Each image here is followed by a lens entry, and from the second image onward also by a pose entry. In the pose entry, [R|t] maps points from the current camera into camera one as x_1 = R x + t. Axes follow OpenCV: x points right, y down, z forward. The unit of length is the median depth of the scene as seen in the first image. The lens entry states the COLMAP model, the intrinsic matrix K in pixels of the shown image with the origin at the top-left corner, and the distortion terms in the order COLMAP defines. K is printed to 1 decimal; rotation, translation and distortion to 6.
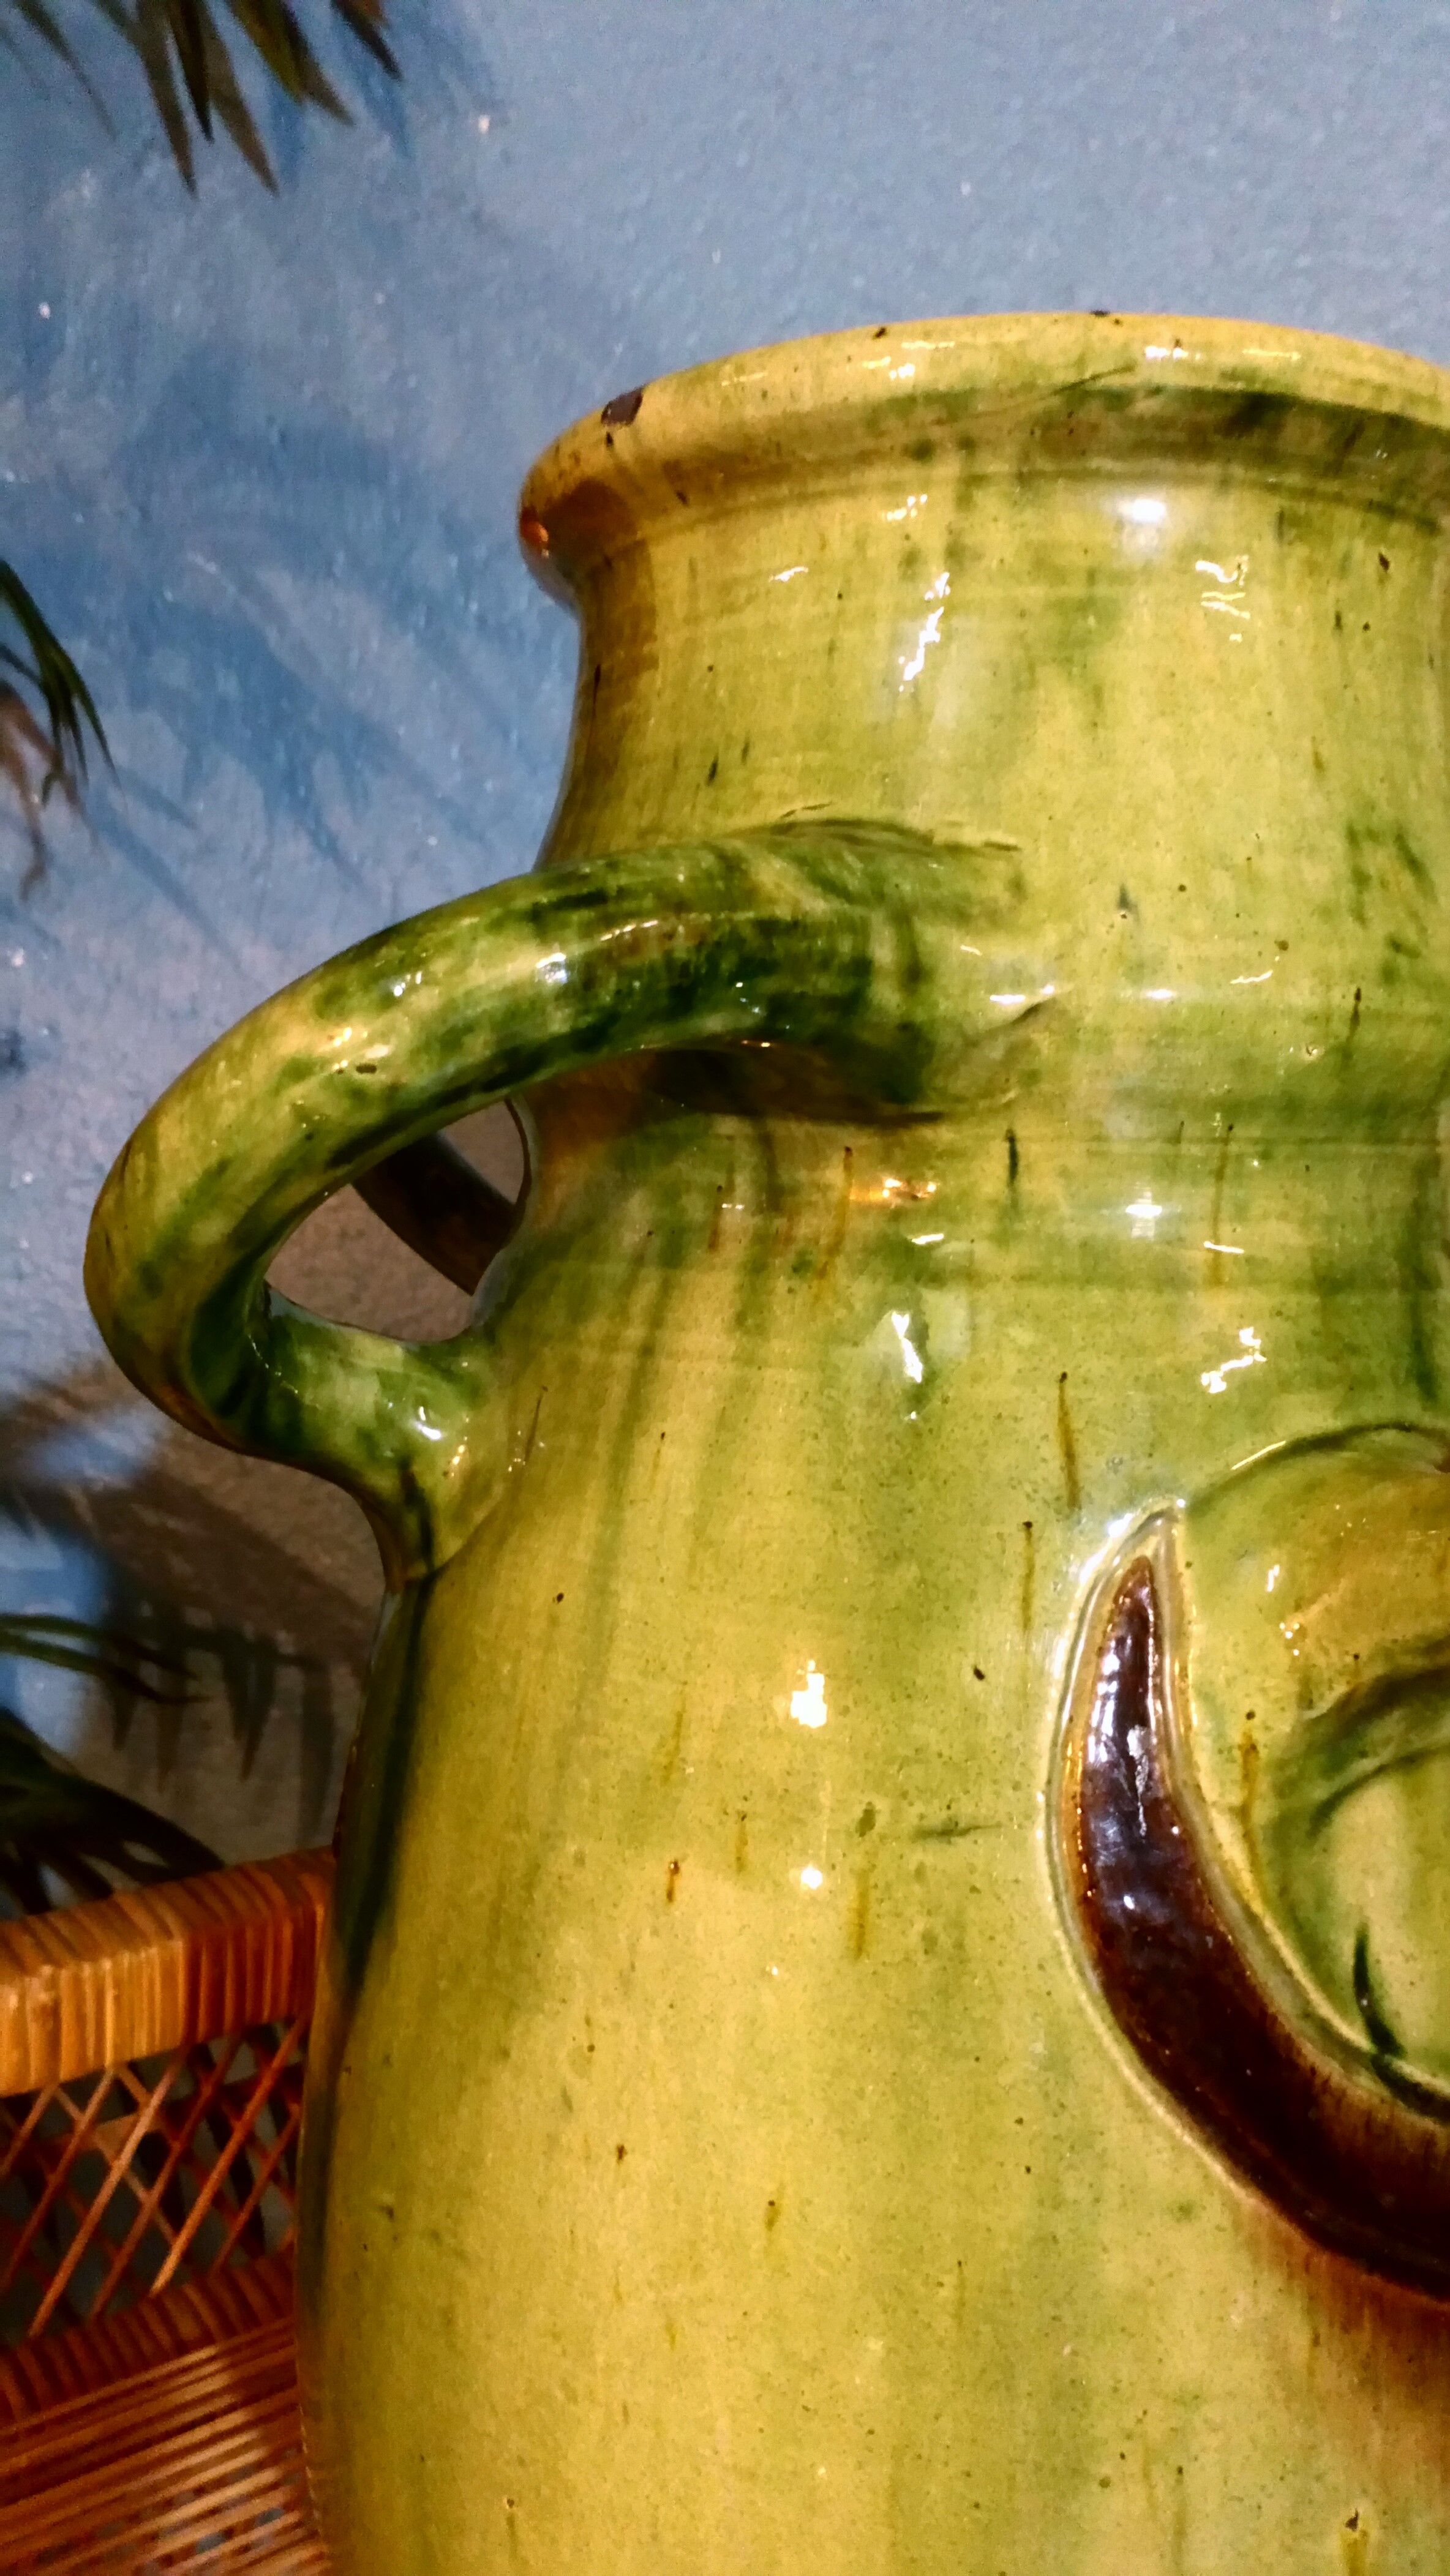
lens RADIAL K [[1927.5, 0, 711.0], [0, 1927.5, 1293.9], [0, 0, 1]] dist [0.078429, -0.113801]
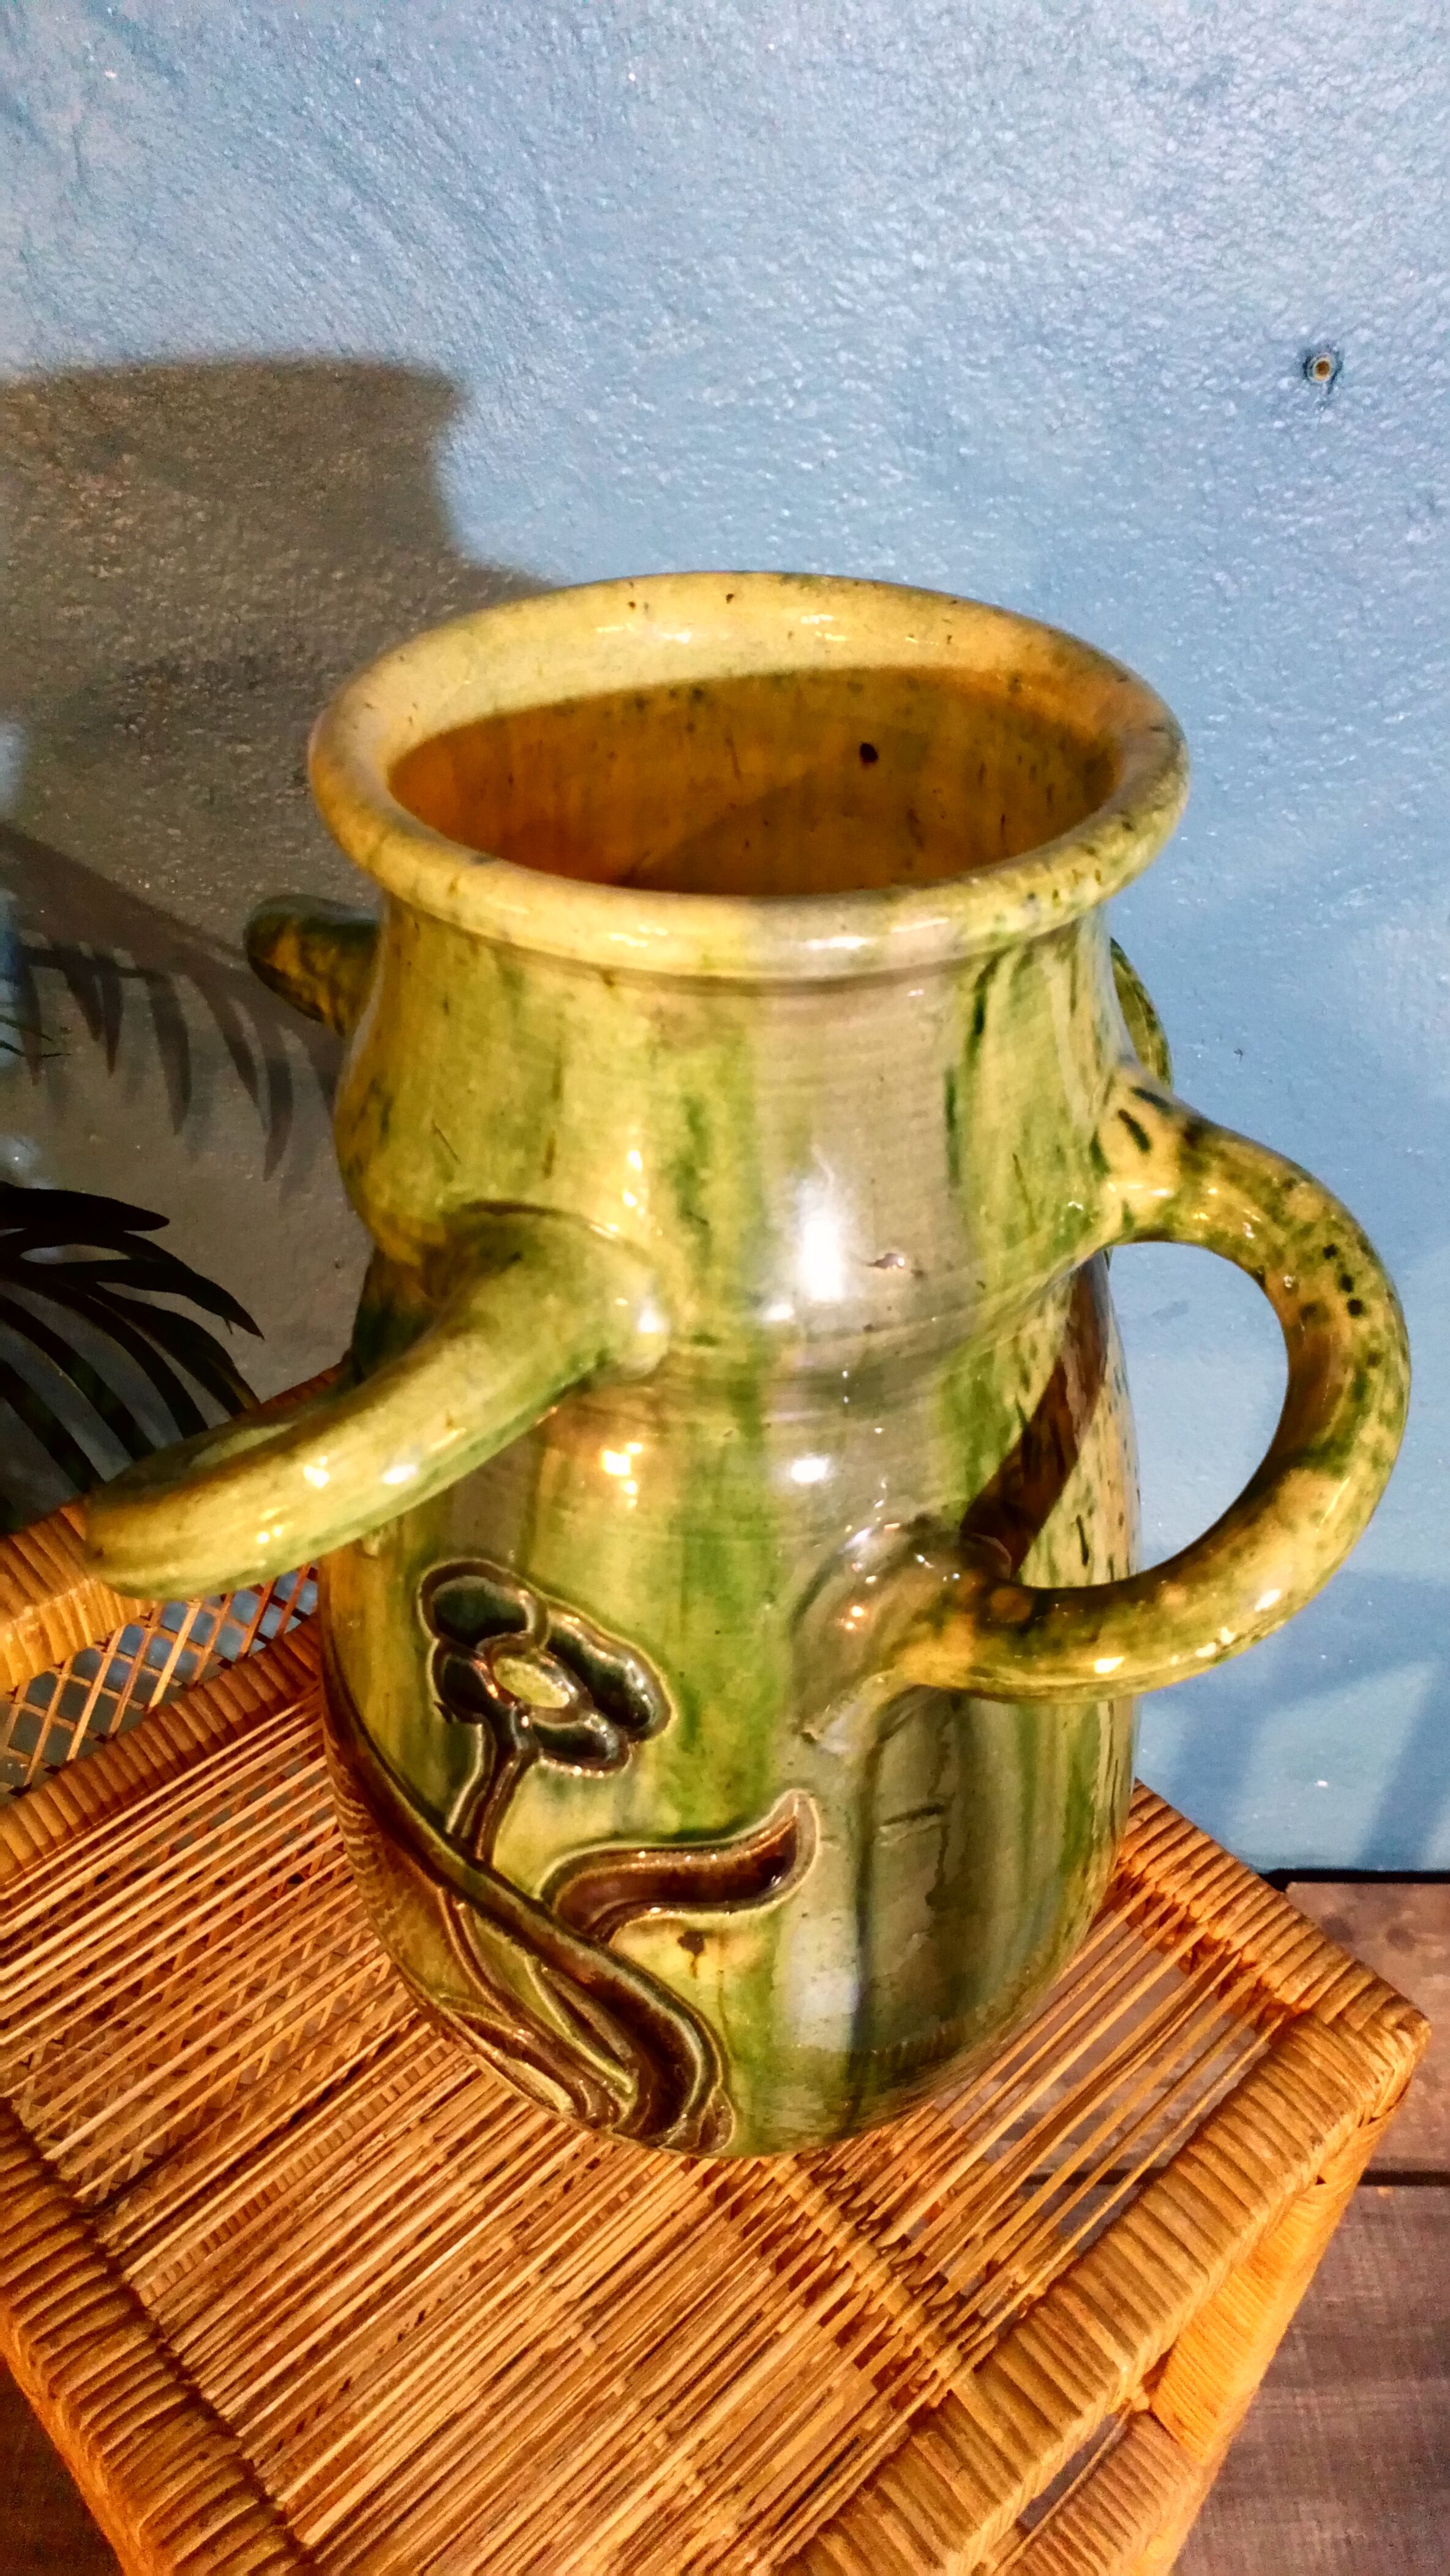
lens RADIAL K [[1927.5, 0, 720.2], [0, 1927.5, 1289.6], [0, 0, 1]] dist [0.078429, -0.113801]
pose [[0.995625, -0.072204, 0.059301, 0.101390], [0.025526, 0.820727, 0.570750, -0.971244], [-0.089880, -0.566739, 0.818980, 0.021131]]
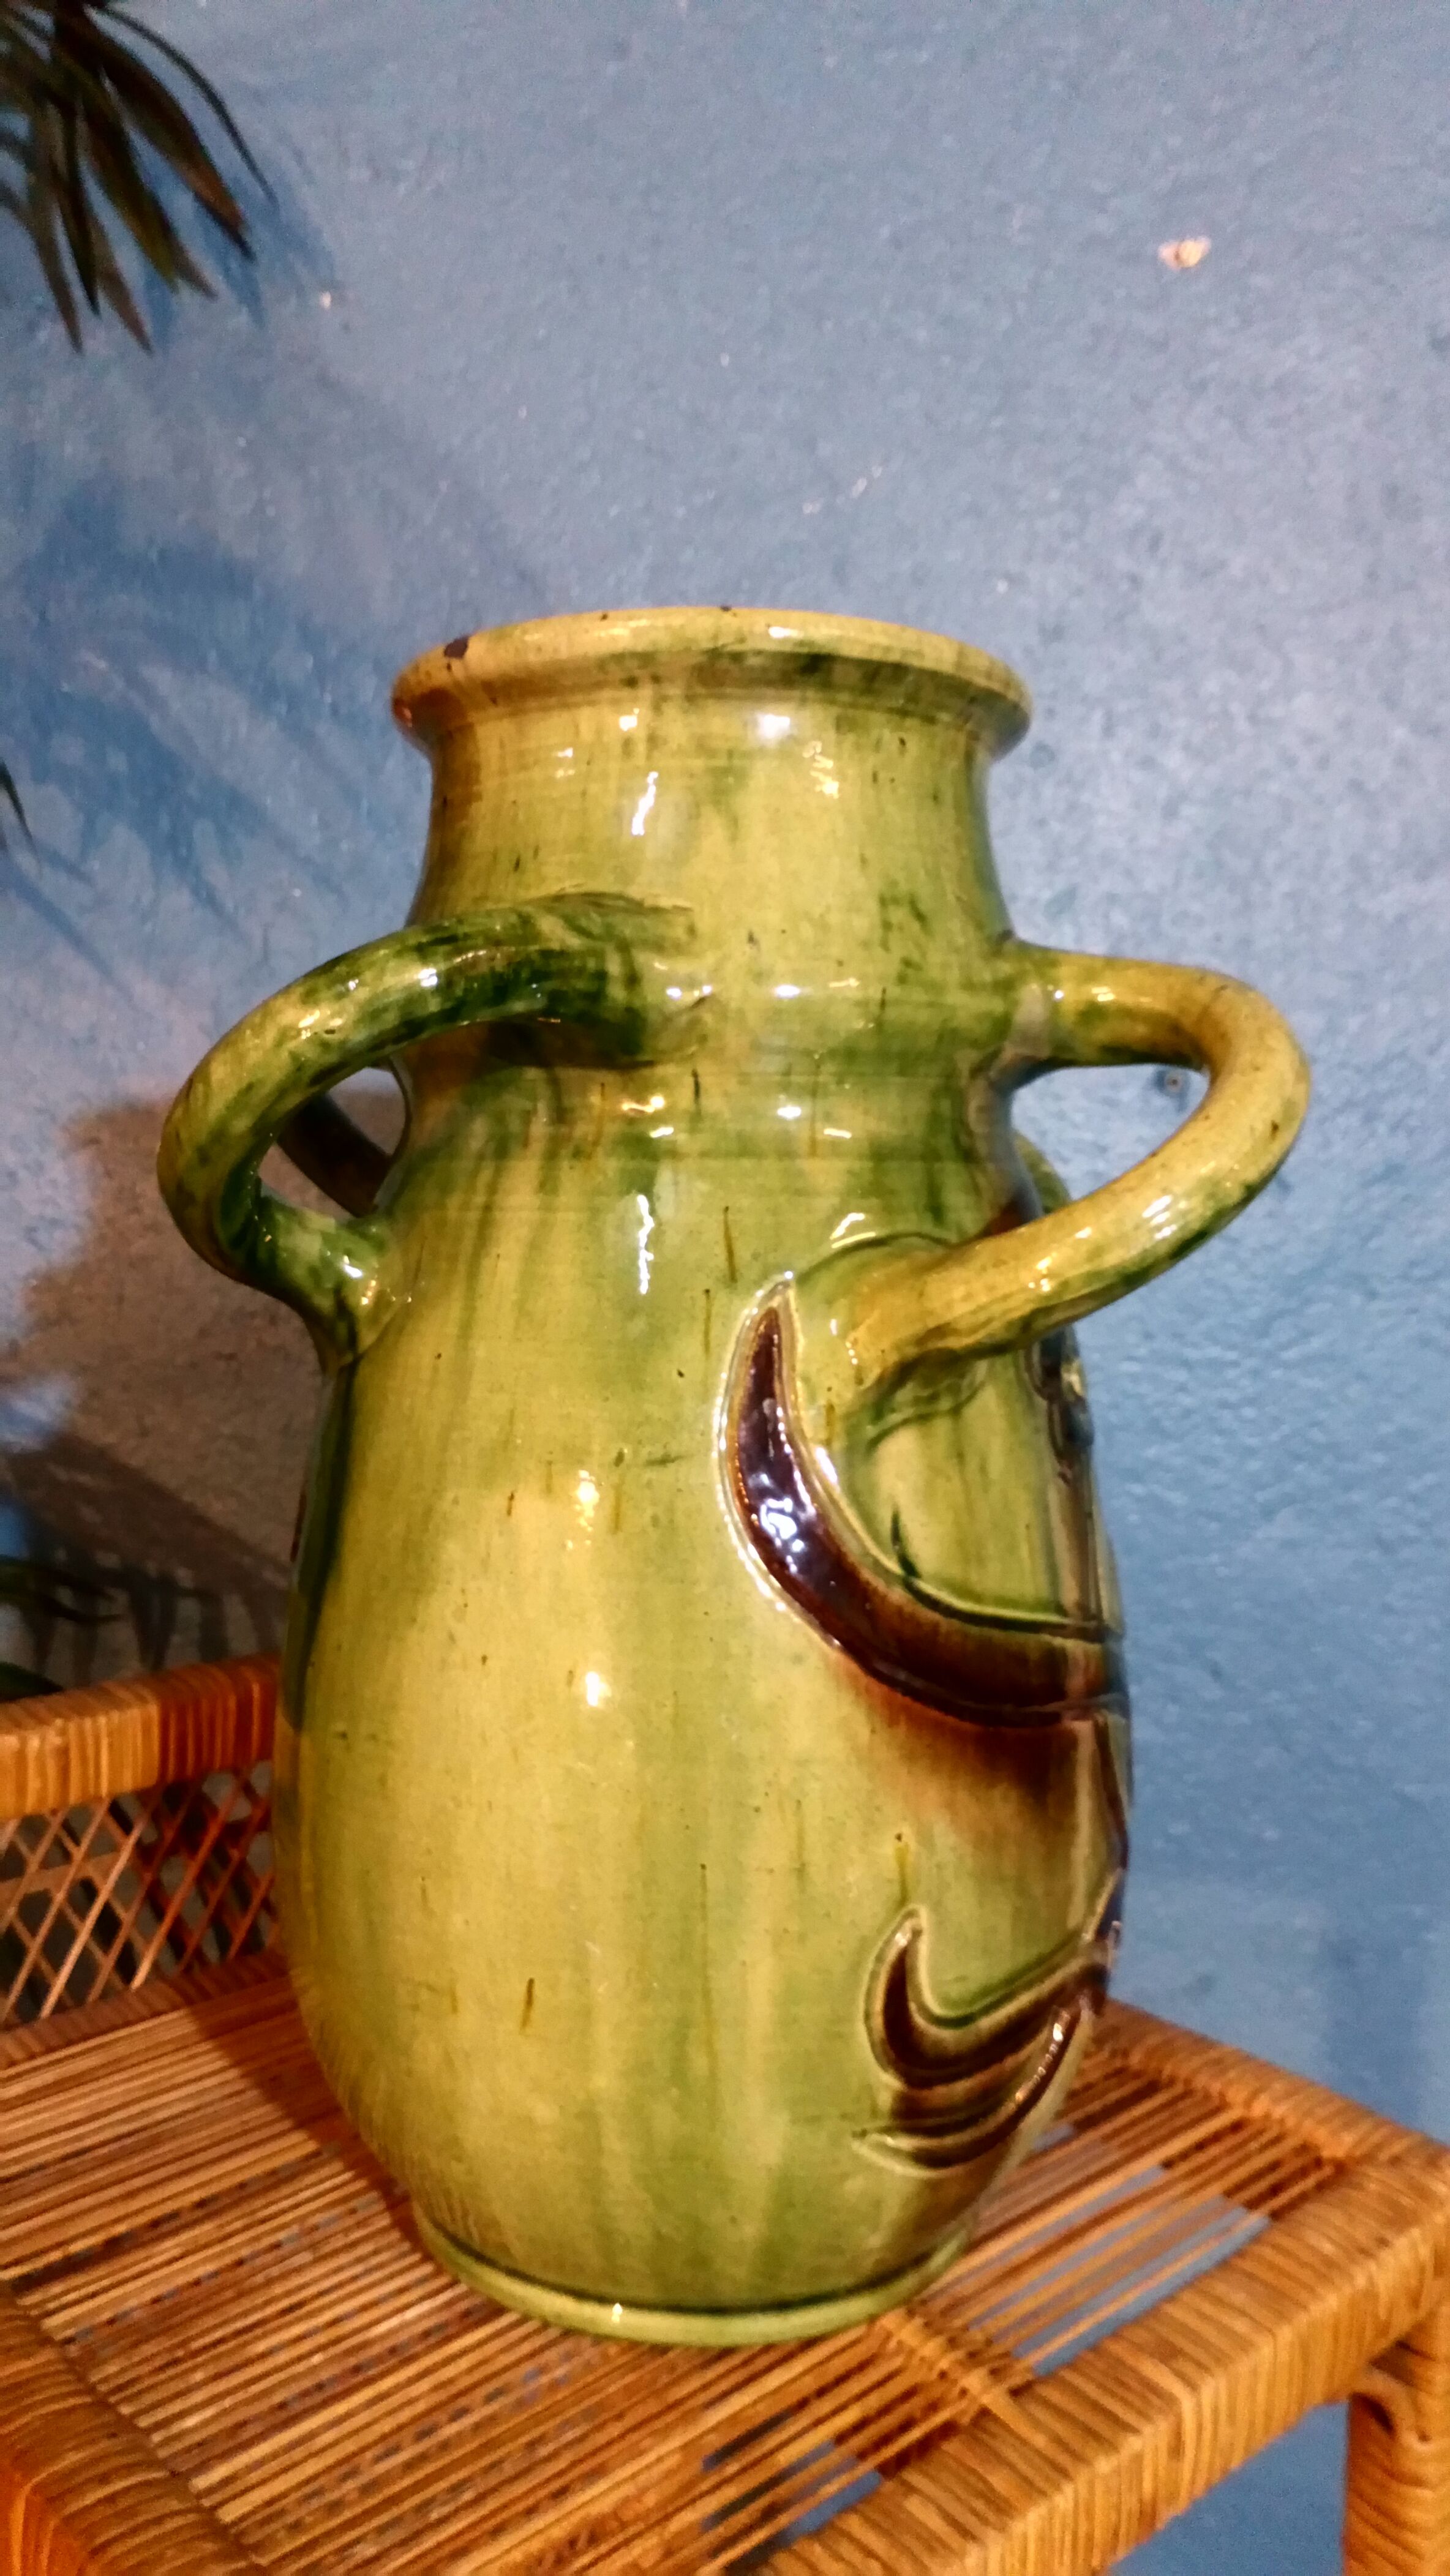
lens RADIAL K [[1927.5, 0, 713.1], [0, 1927.5, 1298.8], [0, 0, 1]] dist [0.078429, -0.113801]
pose [[0.996311, -0.026395, 0.081651, 0.023753], [0.027761, 0.999492, -0.015643, 0.142661], [-0.081197, 0.017852, 0.996538, -0.699097]]
